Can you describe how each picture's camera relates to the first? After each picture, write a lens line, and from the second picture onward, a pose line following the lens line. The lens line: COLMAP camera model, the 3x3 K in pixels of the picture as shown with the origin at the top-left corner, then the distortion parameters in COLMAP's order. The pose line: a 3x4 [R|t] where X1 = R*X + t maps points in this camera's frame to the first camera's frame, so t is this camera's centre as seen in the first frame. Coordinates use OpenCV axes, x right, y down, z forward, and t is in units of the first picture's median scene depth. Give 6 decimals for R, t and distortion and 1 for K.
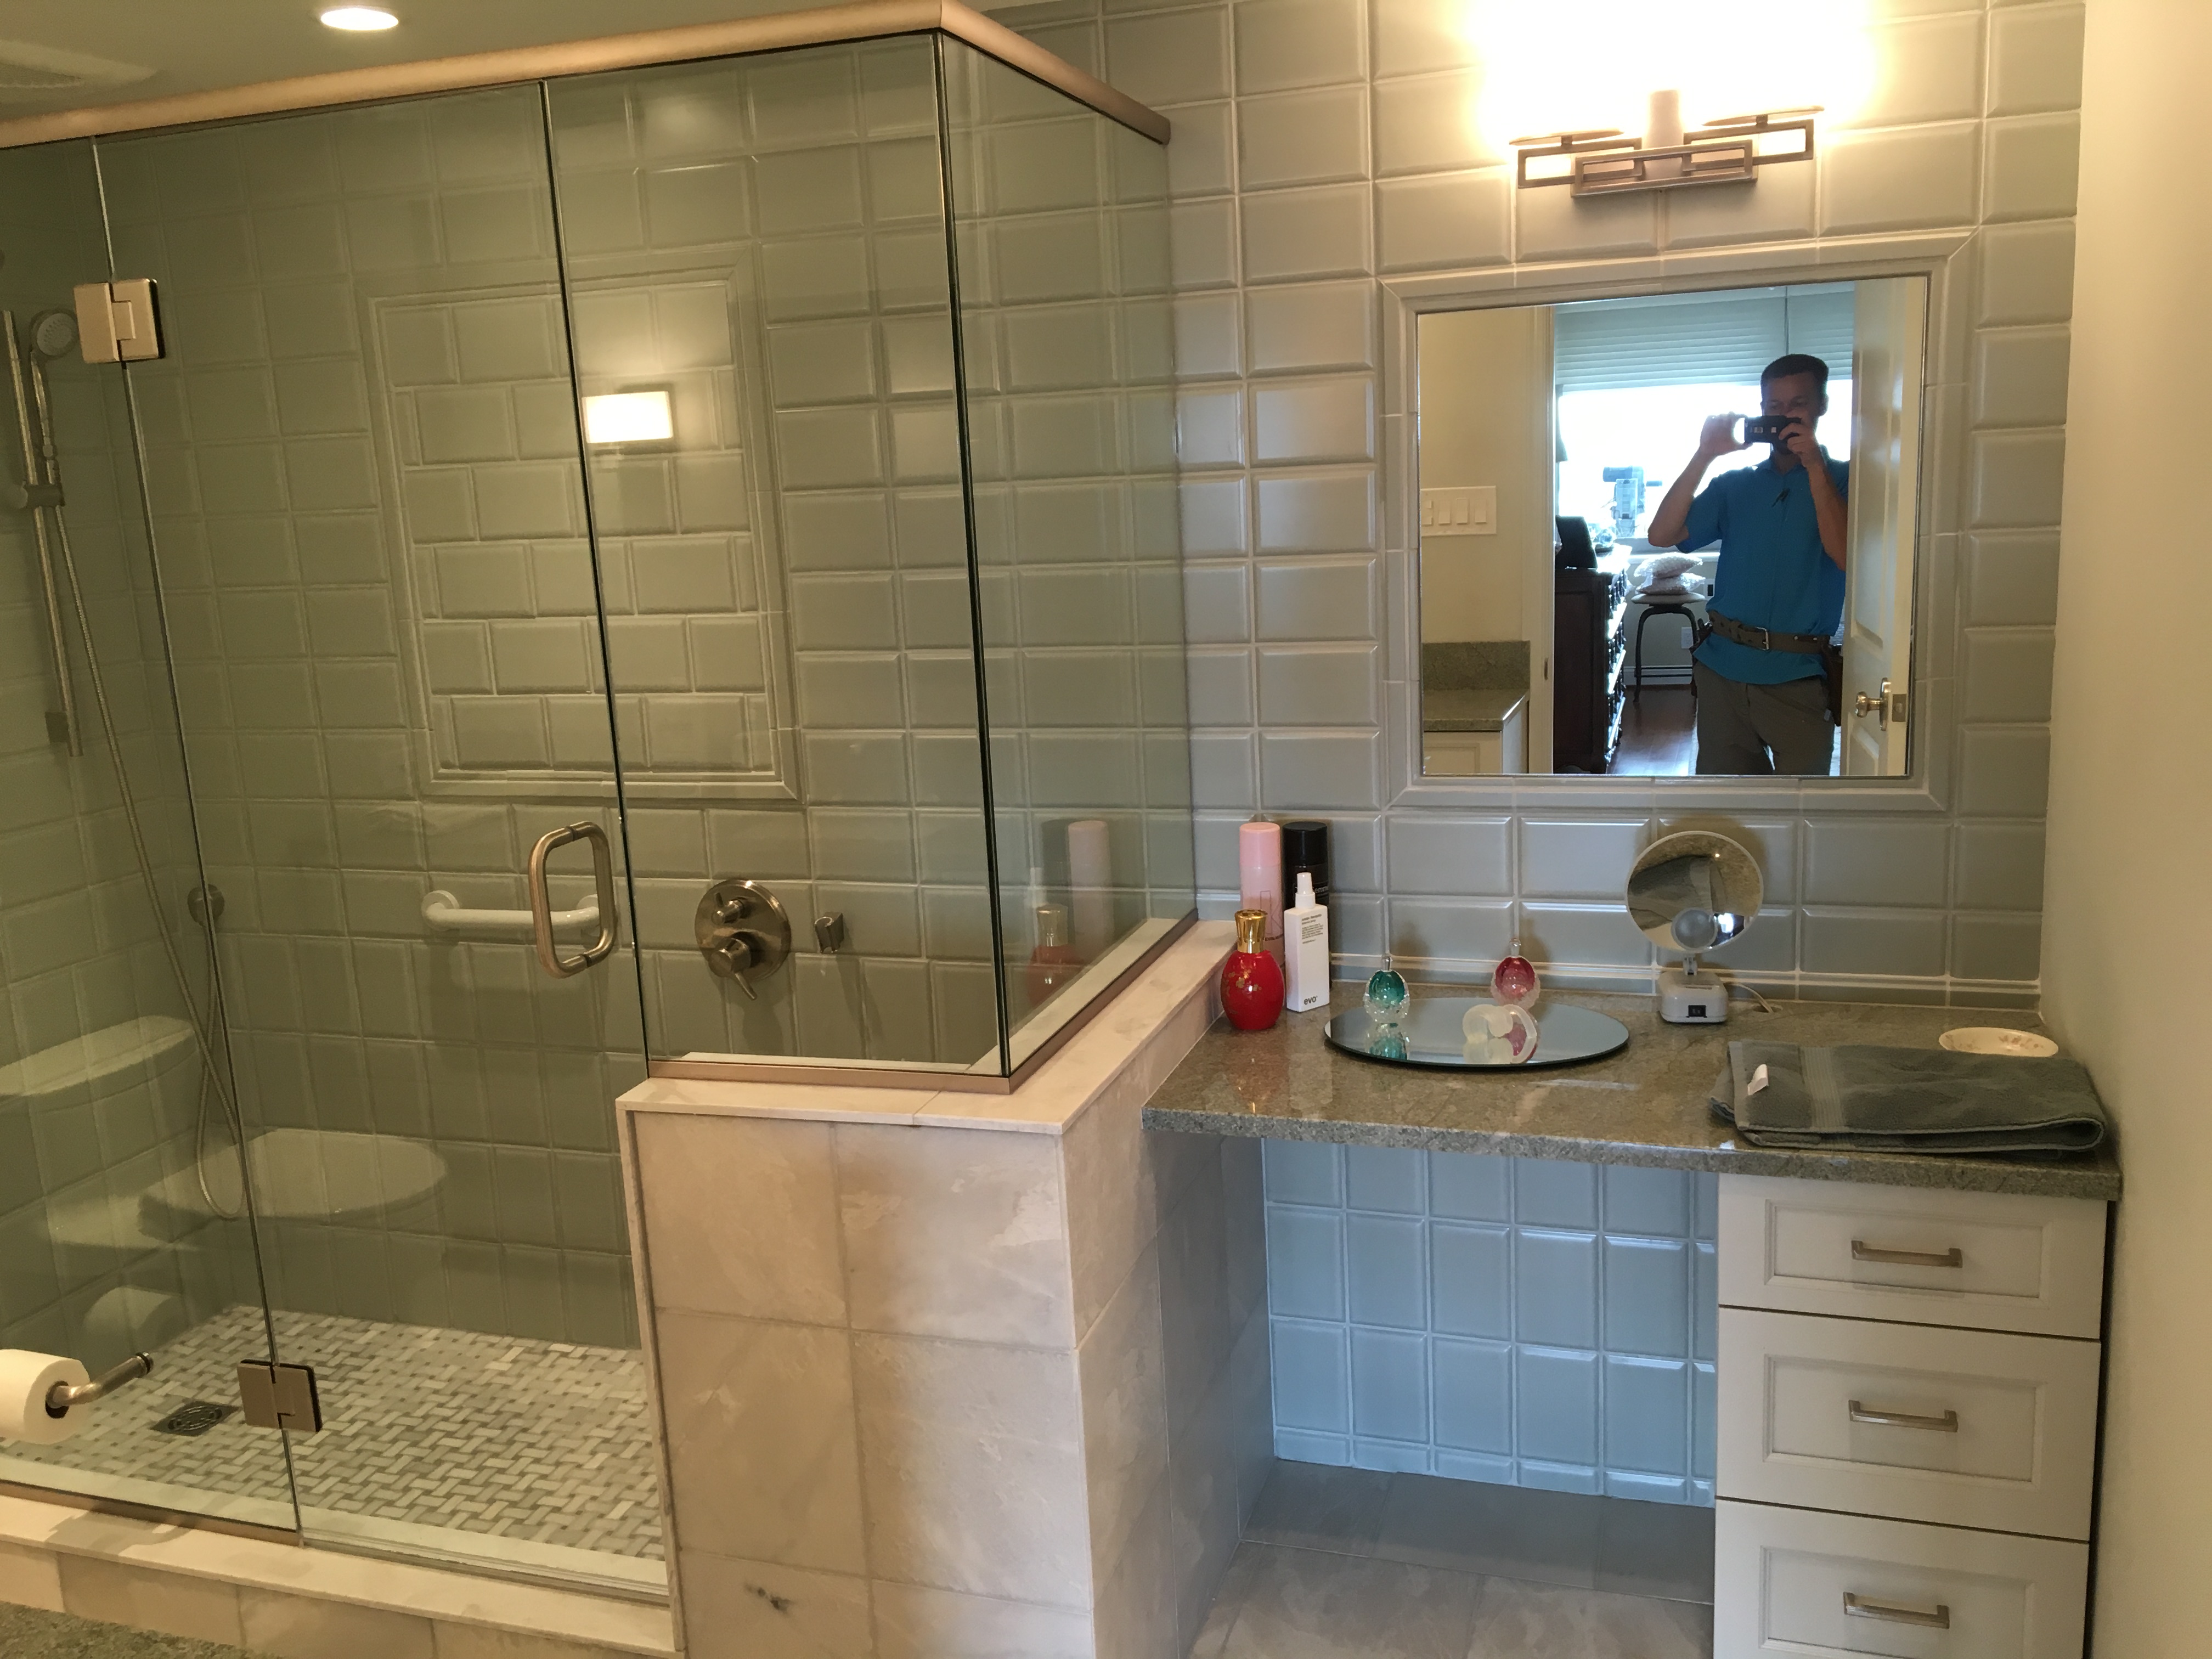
lens RADIAL K [[1858.1, 0, 1102.2], [0, 1858.1, 821.3], [0, 0, 1]] dist [0.088578, -0.134967]
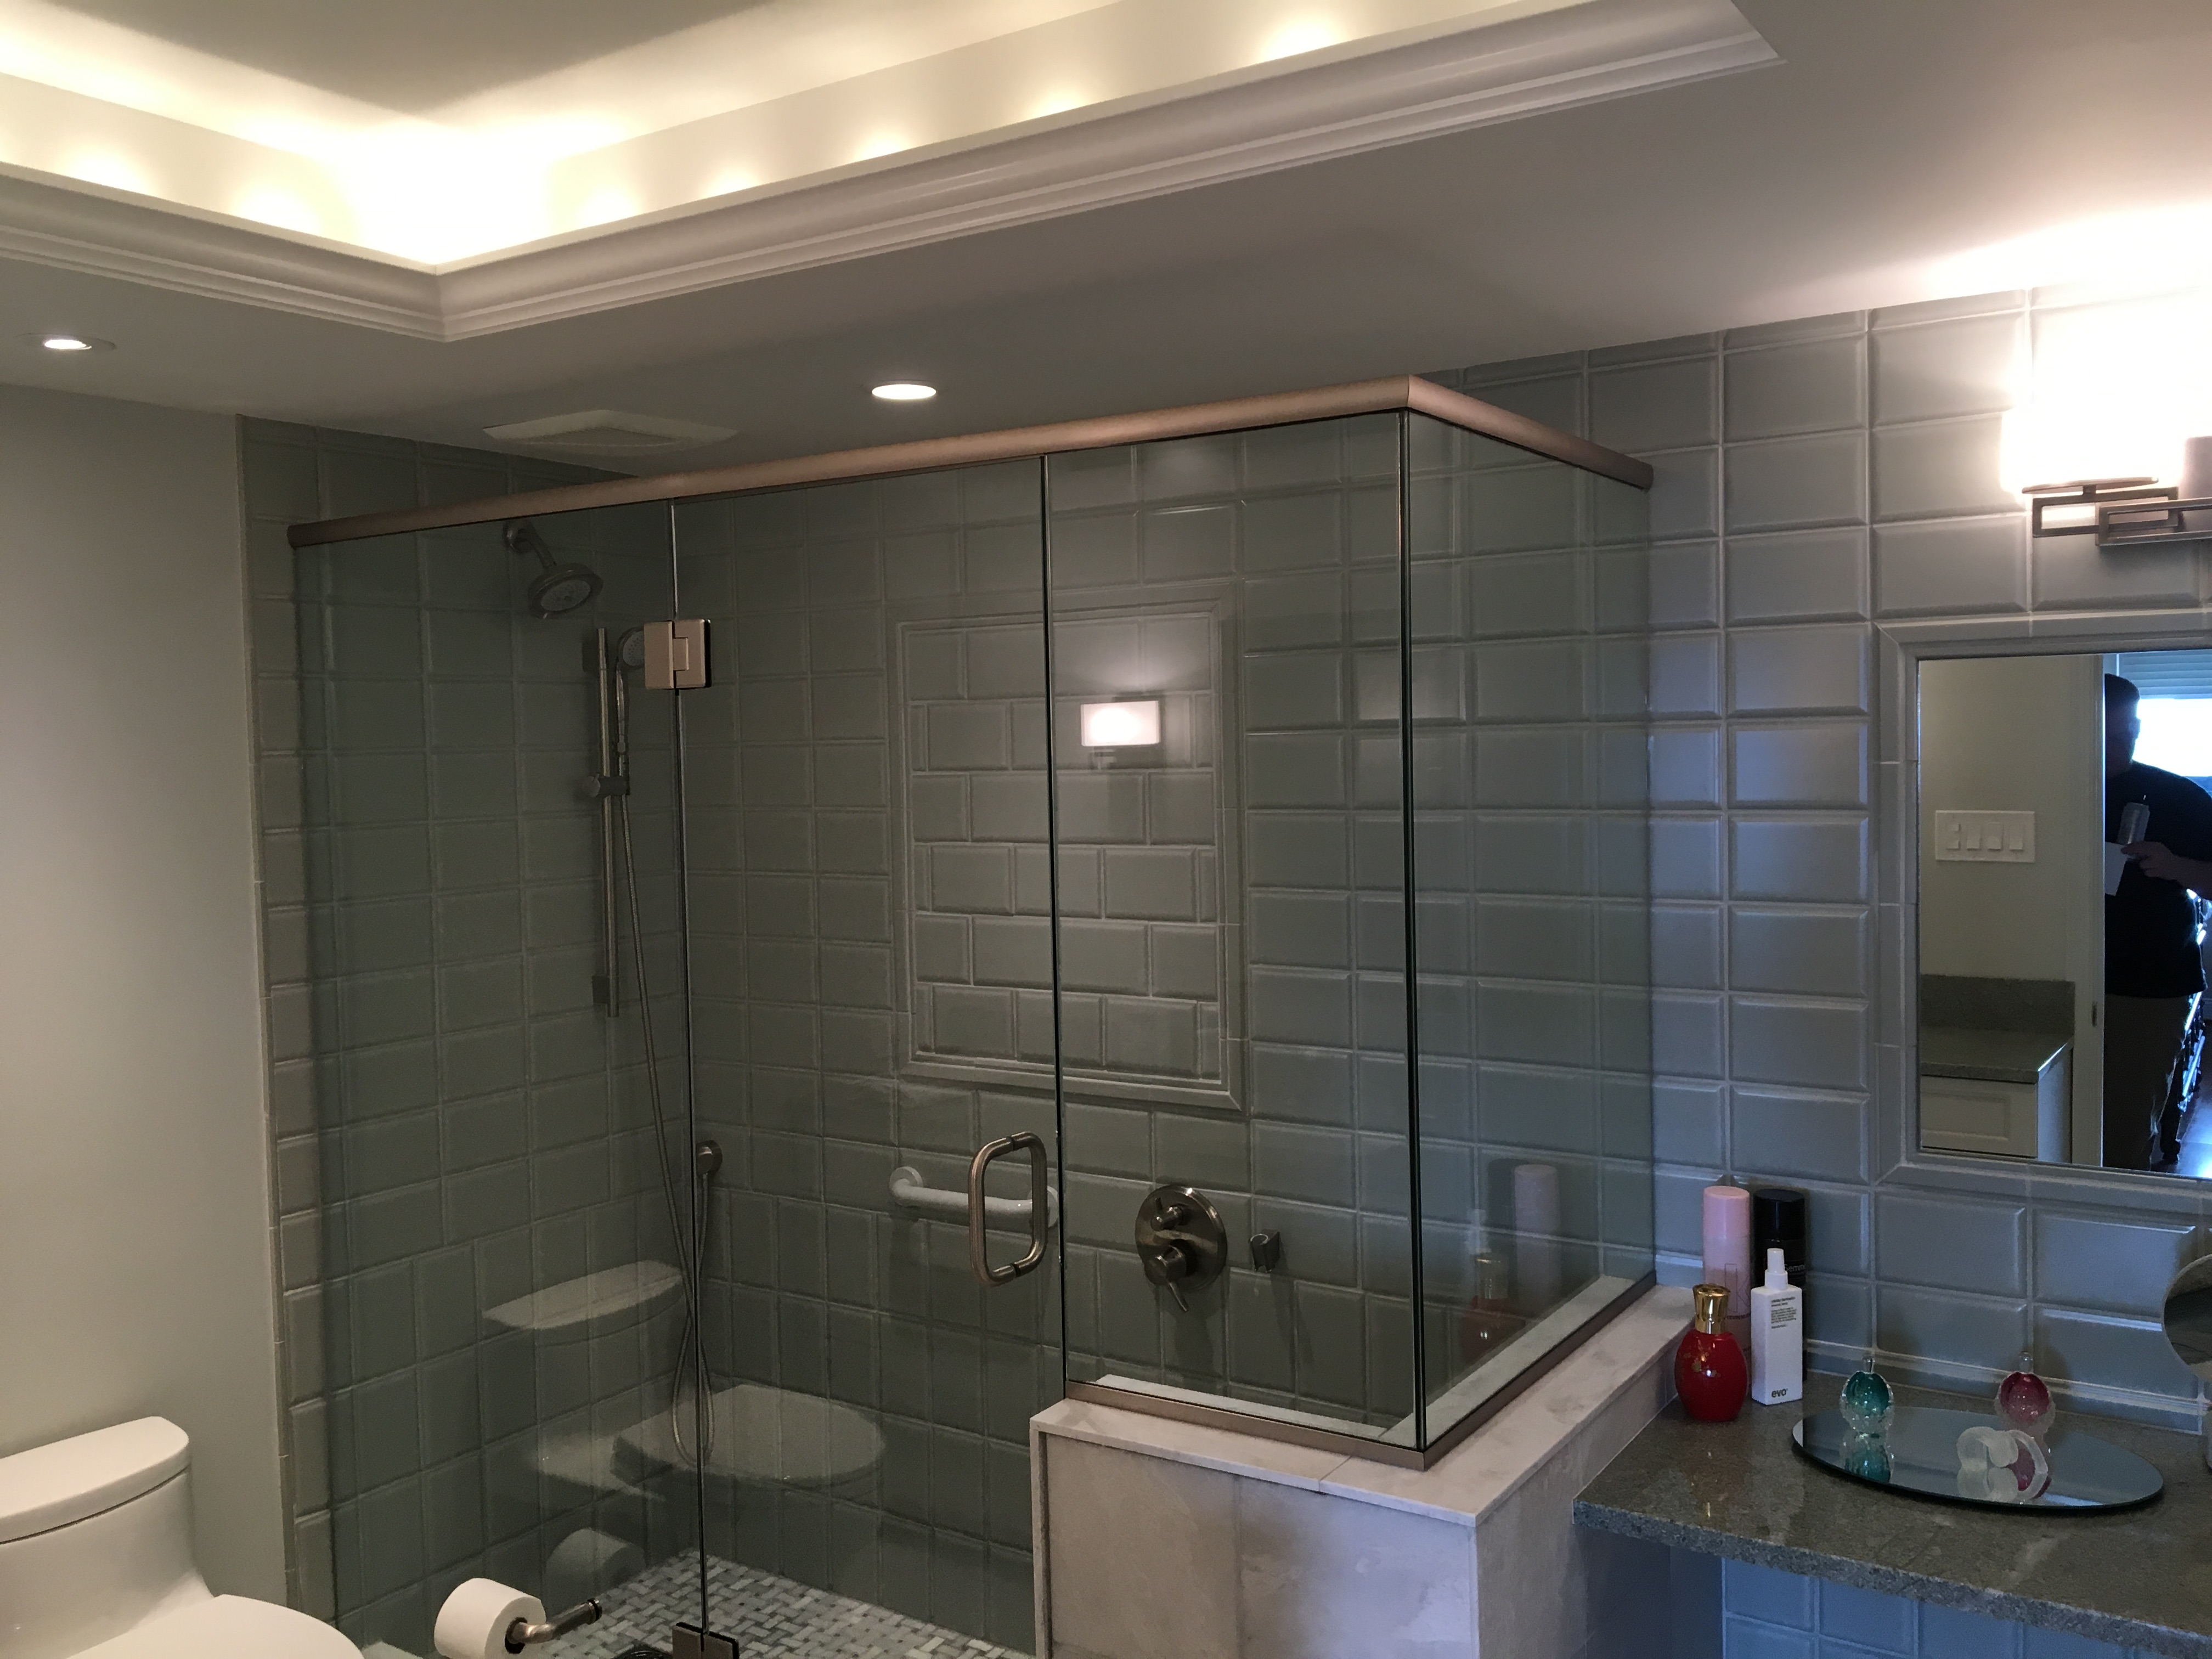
lens RADIAL K [[1858.1, 0, 1102.2], [0, 1858.1, 821.3], [0, 0, 1]] dist [0.088578, -0.134967]
pose [[0.964049, 0.041875, -0.262406, 0.022073], [-0.078710, 0.988190, -0.131474, -0.030878], [0.253802, 0.147401, 0.955959, 0.000492]]
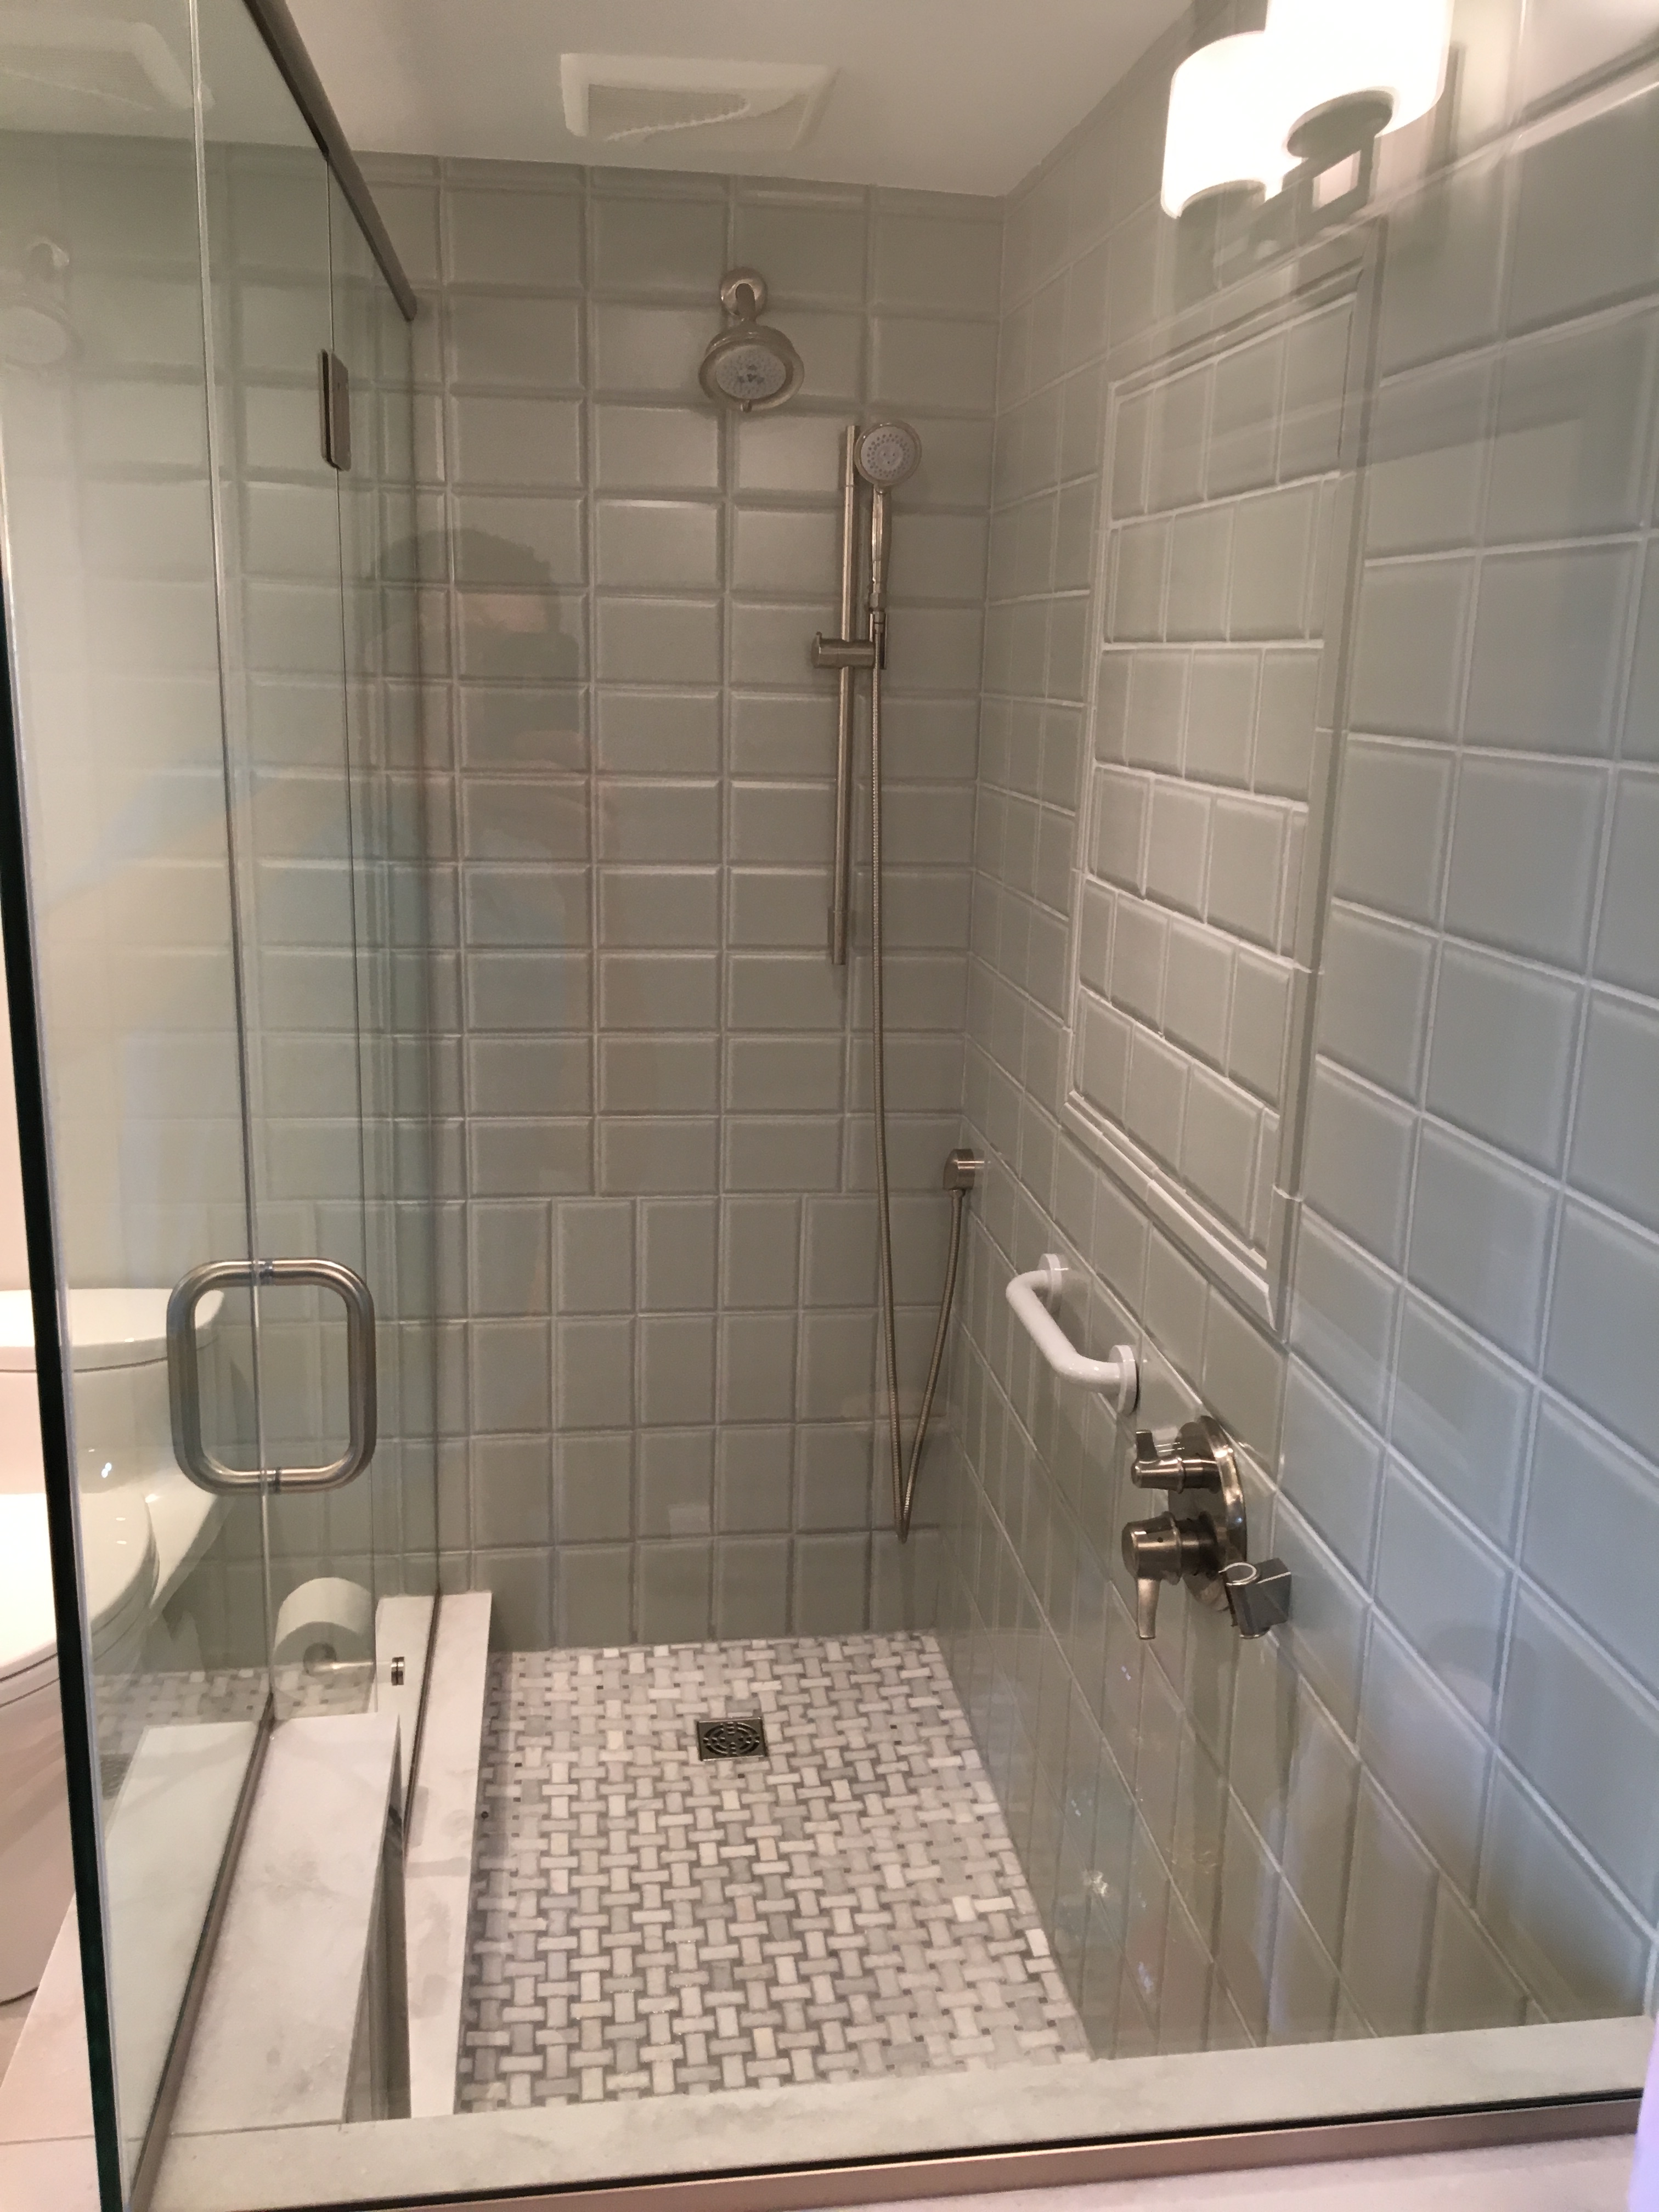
lens RADIAL K [[1858.1, 0, 829.5], [0, 1858.1, 1106.0], [0, 0, 1]] dist [0.088578, -0.134967]
pose [[0.443088, 0.271110, -0.854501, 0.226239], [-0.218539, 0.957085, 0.190337, -0.156459], [0.869433, 0.102406, 0.483321, 0.700126]]
